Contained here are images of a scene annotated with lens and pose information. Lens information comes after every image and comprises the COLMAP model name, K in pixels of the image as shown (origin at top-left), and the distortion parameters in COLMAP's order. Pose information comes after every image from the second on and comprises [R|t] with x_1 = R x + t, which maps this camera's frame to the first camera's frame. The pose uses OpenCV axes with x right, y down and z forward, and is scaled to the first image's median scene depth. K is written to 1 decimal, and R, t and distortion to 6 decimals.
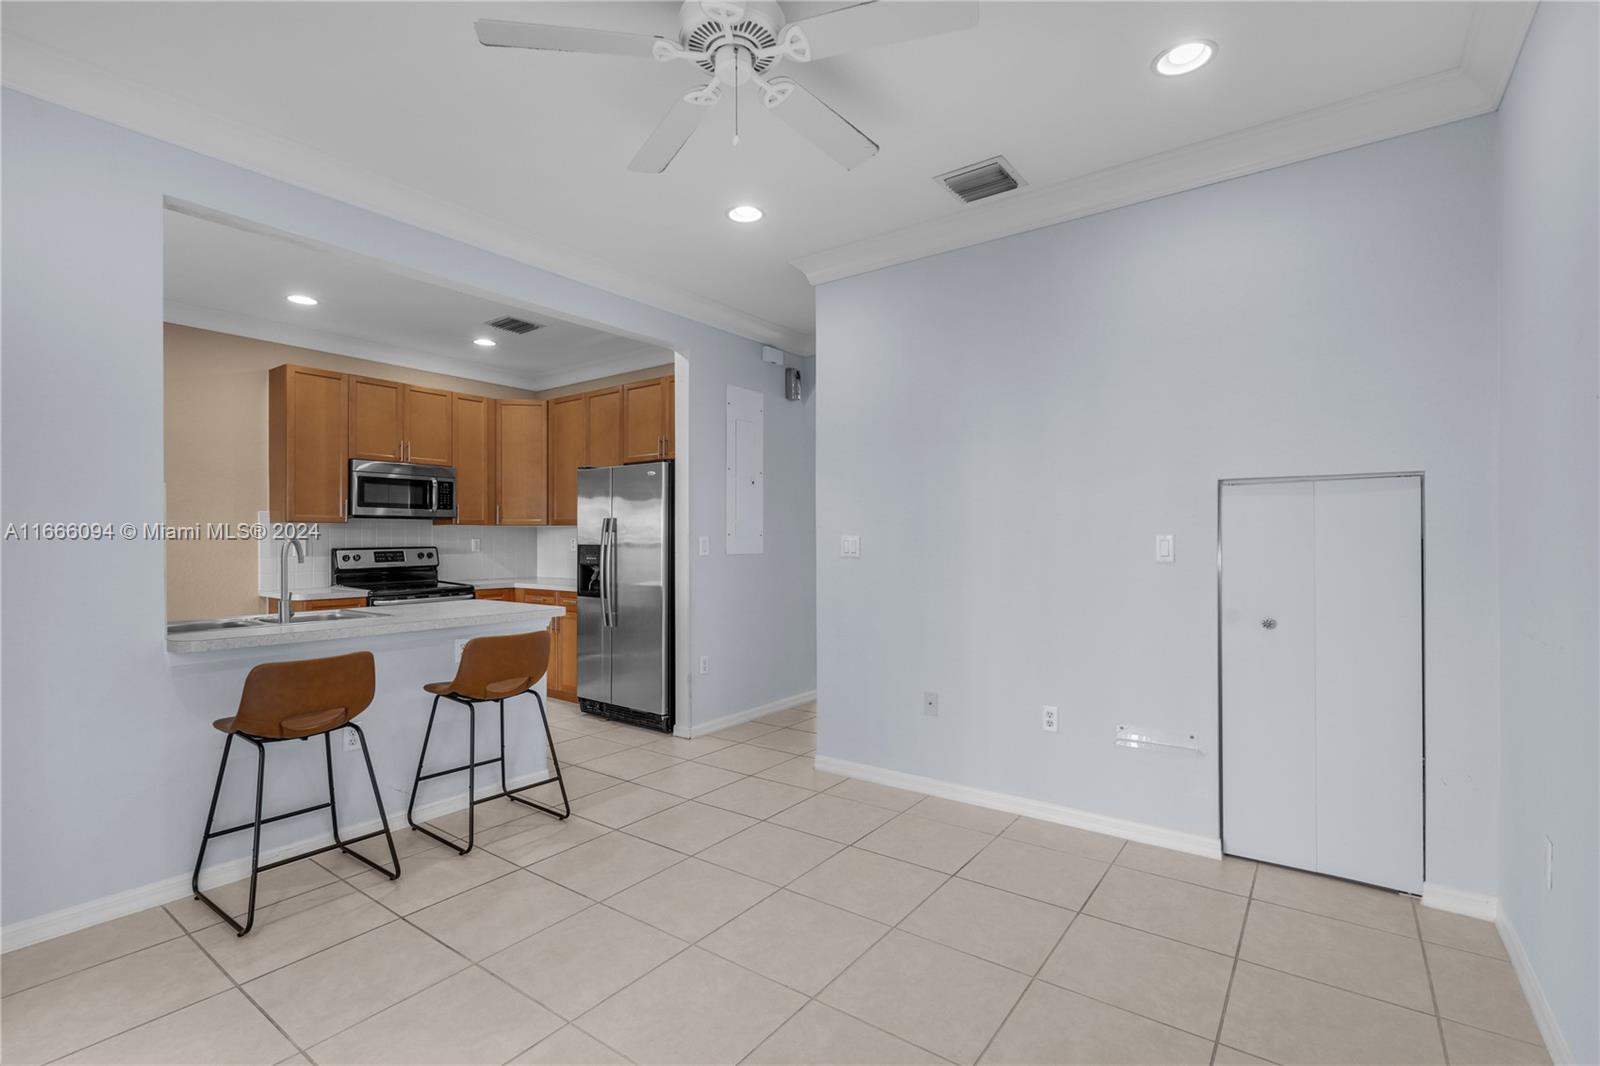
lens RADIAL K [[735.7, 0, 798.8], [0, 735.7, 536.3], [0, 0, 1]] dist [0.001029, 0.000609]
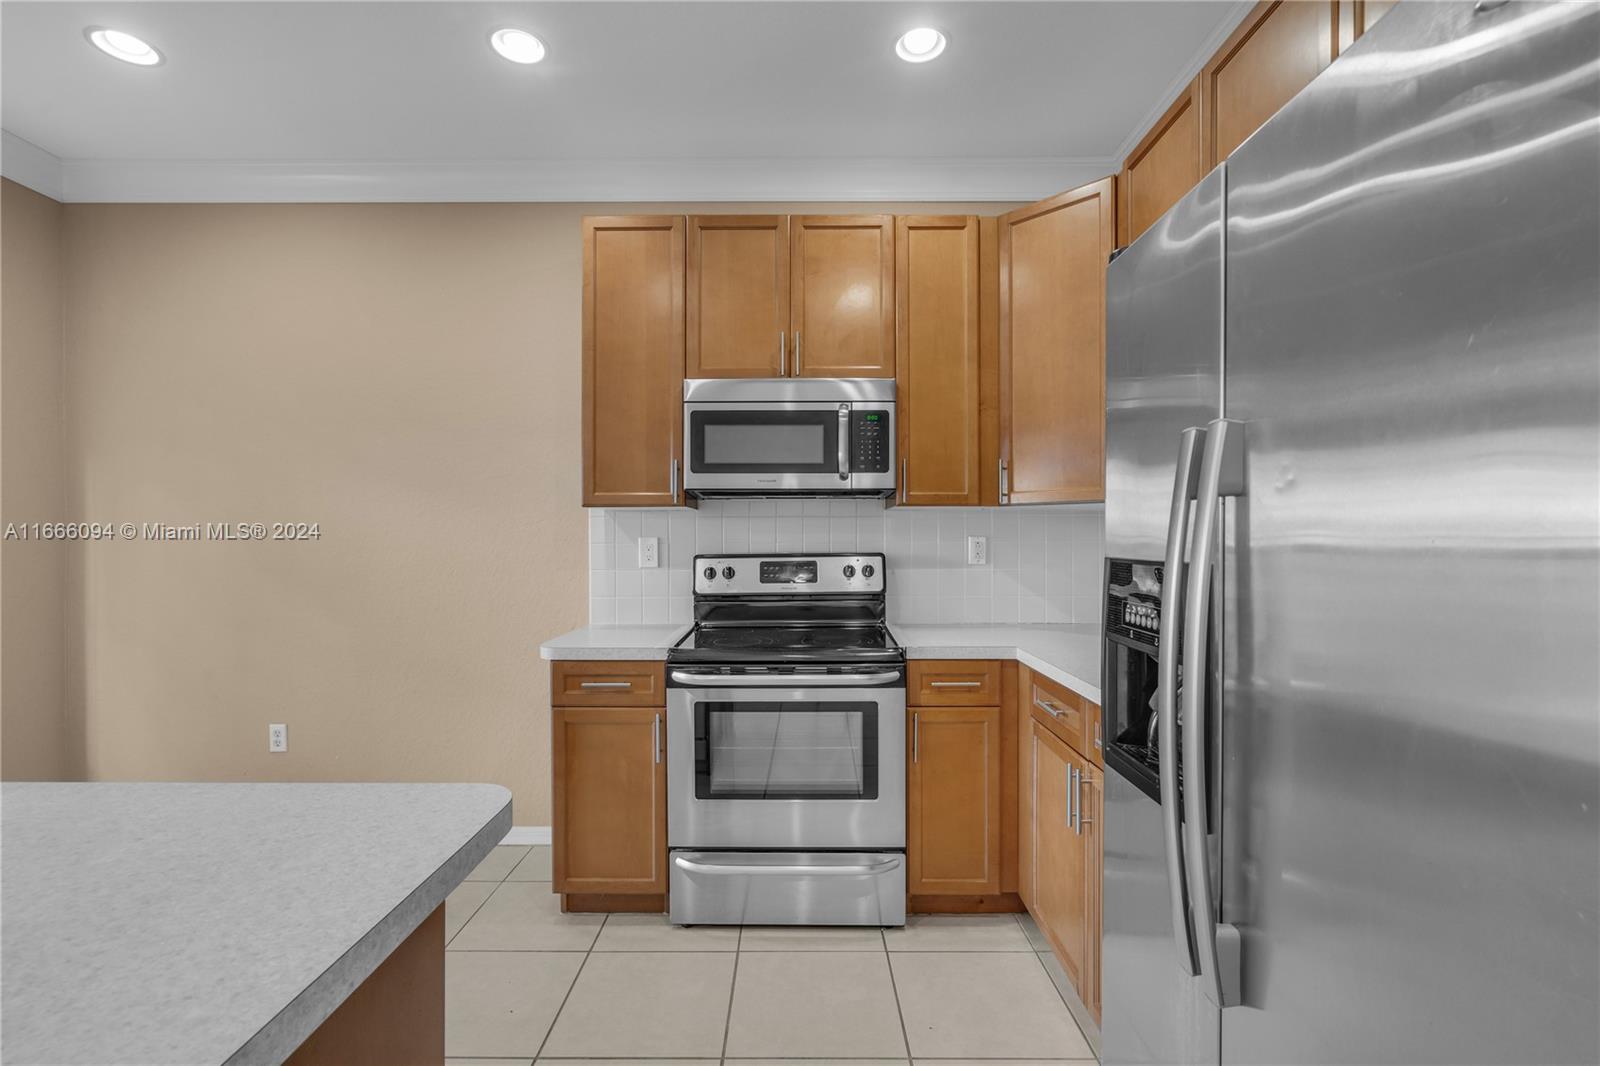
lens RADIAL K [[735.7, 0, 796.7], [0, 735.7, 540.5], [0, 0, 1]] dist [0.001029, 0.000609]
pose [[0.590567, -0.001537, -0.806987, -0.143078], [0.003949, 0.999992, 0.000985, 0.005357], [0.806979, -0.003768, 0.590568, 0.709869]]
